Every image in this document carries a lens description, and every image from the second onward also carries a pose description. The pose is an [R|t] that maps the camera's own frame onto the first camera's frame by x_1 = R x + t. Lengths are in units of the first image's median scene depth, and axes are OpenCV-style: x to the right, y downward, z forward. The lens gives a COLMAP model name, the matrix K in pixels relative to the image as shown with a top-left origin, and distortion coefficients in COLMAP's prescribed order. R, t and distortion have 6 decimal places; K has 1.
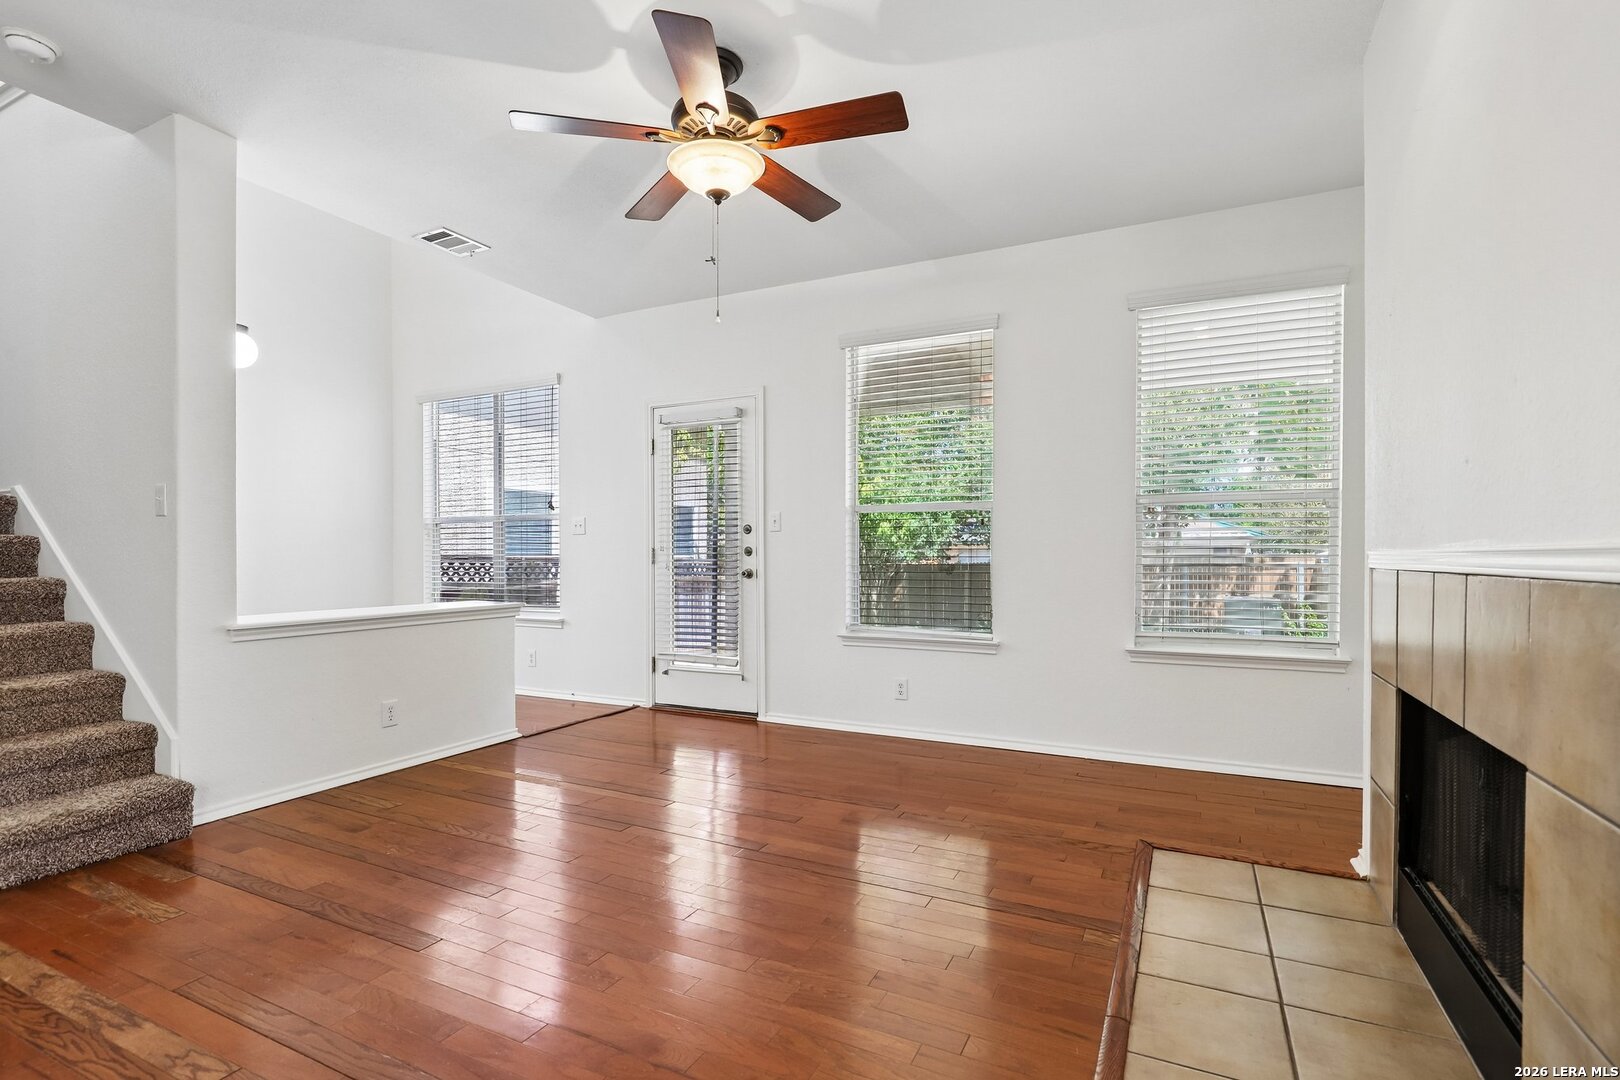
lens RADIAL K [[749.7, 0, 825.4], [0, 749.7, 560.1], [0, 0, 1]] dist [-0.013600, -0.000008]
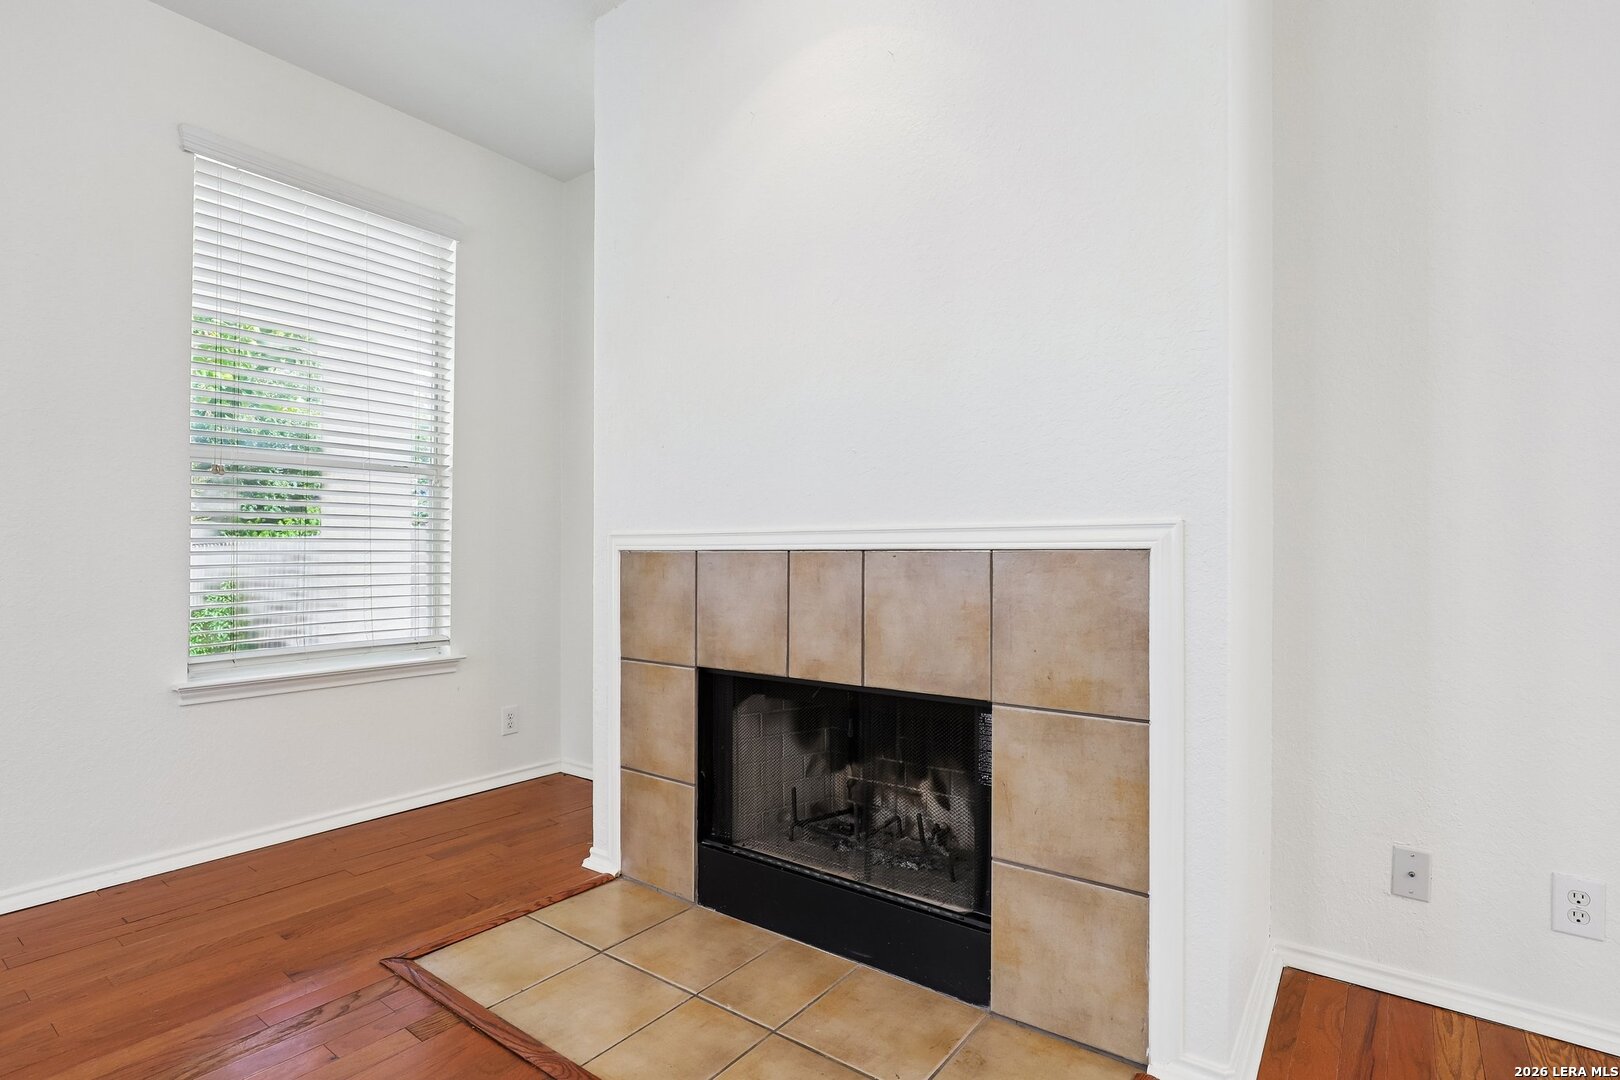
lens RADIAL K [[783.4, 0, 824.1], [0, 783.4, 549.5], [0, 0, 1]] dist [-0.013439, 0.000449]
pose [[0.180079, 0.006686, 0.983629, -0.137528], [0.003155, 0.999968, -0.007375, 0.010210], [-0.983647, 0.004431, 0.180052, 0.345813]]
